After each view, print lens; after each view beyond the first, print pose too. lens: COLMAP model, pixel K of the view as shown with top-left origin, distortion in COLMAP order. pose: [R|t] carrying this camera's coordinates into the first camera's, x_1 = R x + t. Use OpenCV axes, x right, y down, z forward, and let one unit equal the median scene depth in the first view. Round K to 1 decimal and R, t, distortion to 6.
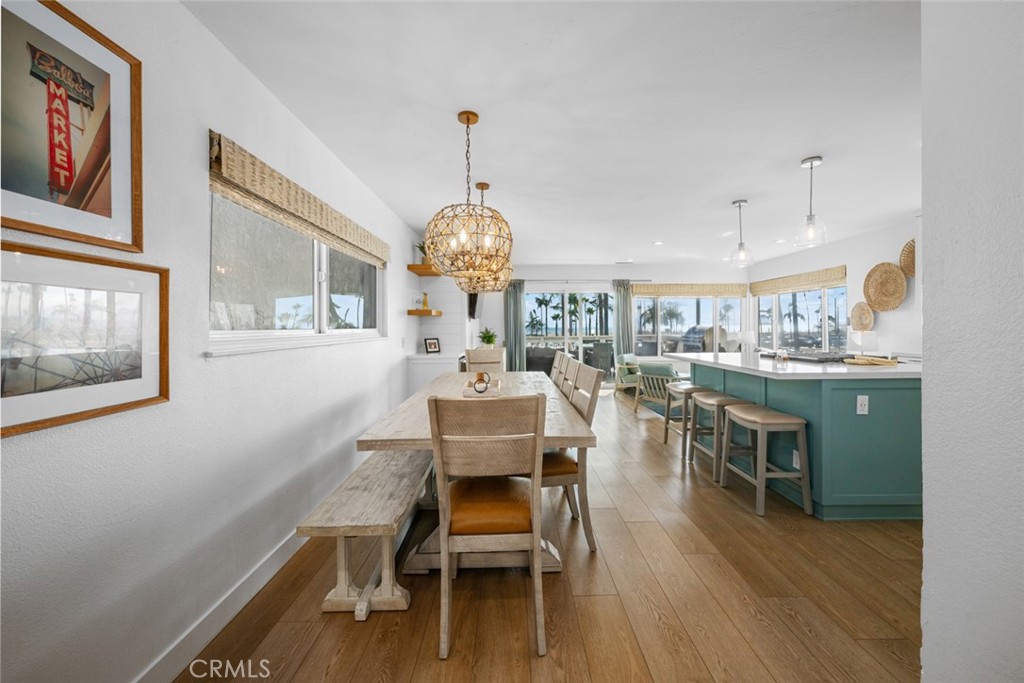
lens RADIAL K [[413.9, 0, 508.5], [0, 413.9, 327.0], [0, 0, 1]] dist [0.000658, 0.000078]
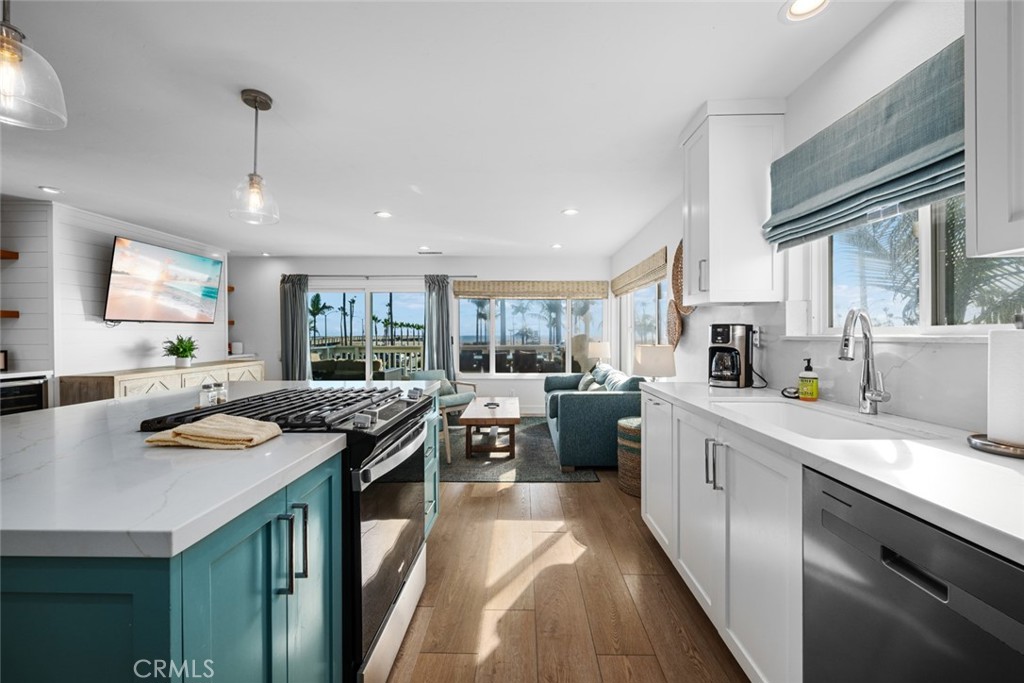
lens RADIAL K [[415.1, 0, 512.0], [0, 415.1, 341.5], [0, 0, 1]] dist [0.001721, 0.000062]
pose [[0.999647, 0.005963, -0.025903, 0.419658], [-0.005541, 0.999851, 0.016323, -0.004585], [0.025996, -0.016174, 0.999531, 0.227552]]
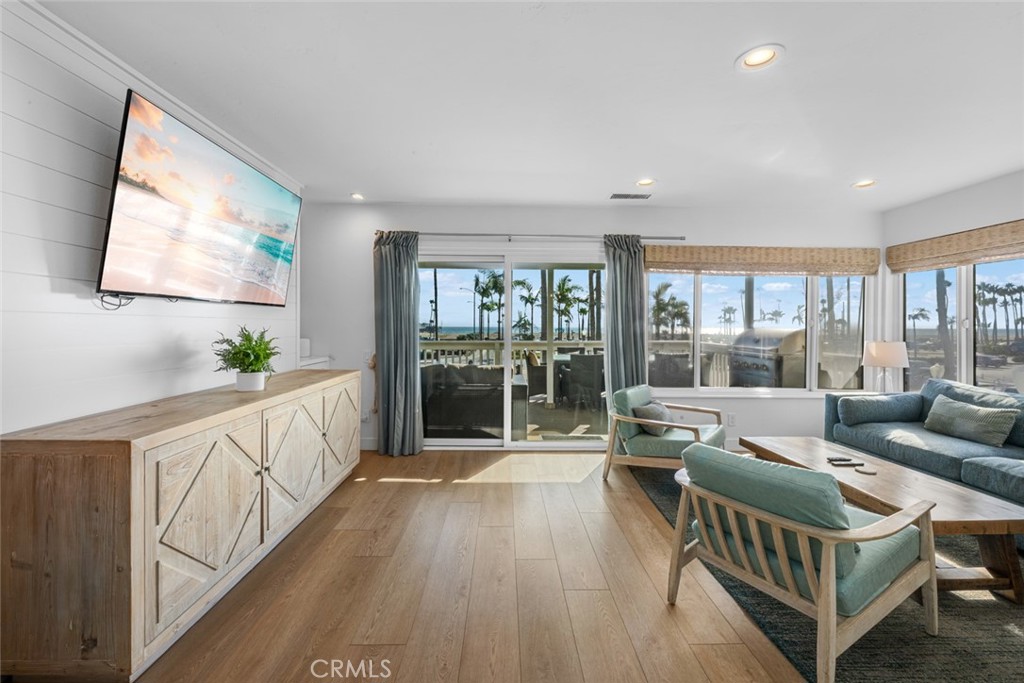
lens RADIAL K [[413.9, 0, 508.5], [0, 413.9, 327.0], [0, 0, 1]] dist [0.000658, 0.000078]
pose [[0.999809, 0.012485, 0.015064, 0.126533], [-0.012492, 0.999922, 0.000356, -0.004160], [-0.015058, -0.000544, 0.999886, 0.496949]]
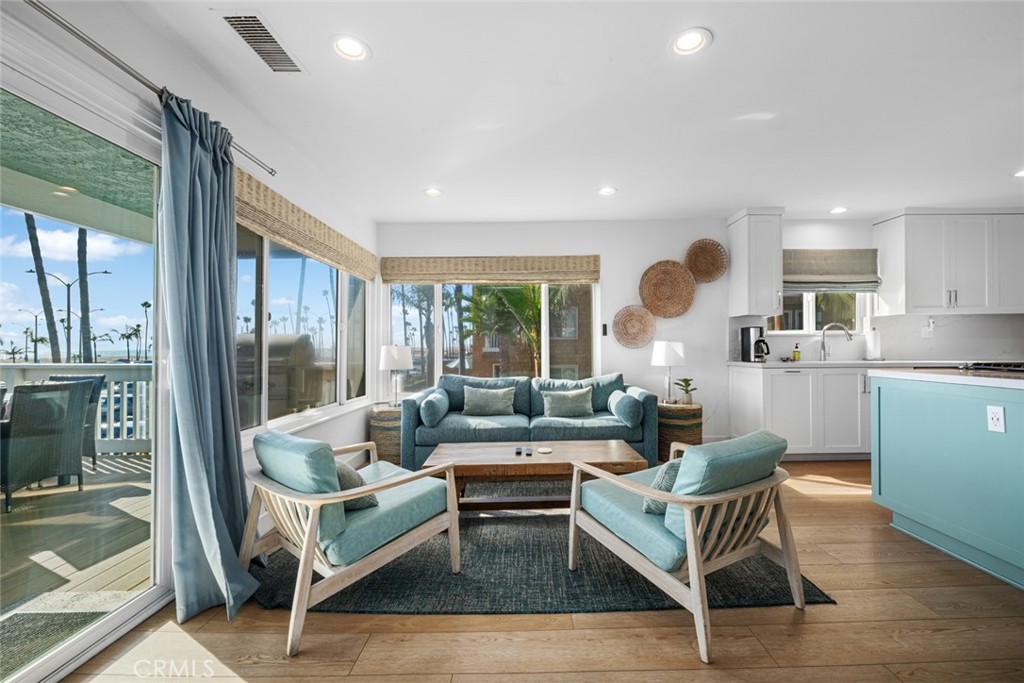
lens RADIAL K [[433.4, 0, 530.9], [0, 433.4, 345.4], [0, 0, 1]] dist [0.000139, -0.000044]
pose [[-0.029811, 0.012152, 0.999482, 0.035859], [0.008852, 0.999890, -0.011893, 0.013841], [-0.999516, 0.008493, -0.029916, 0.808100]]
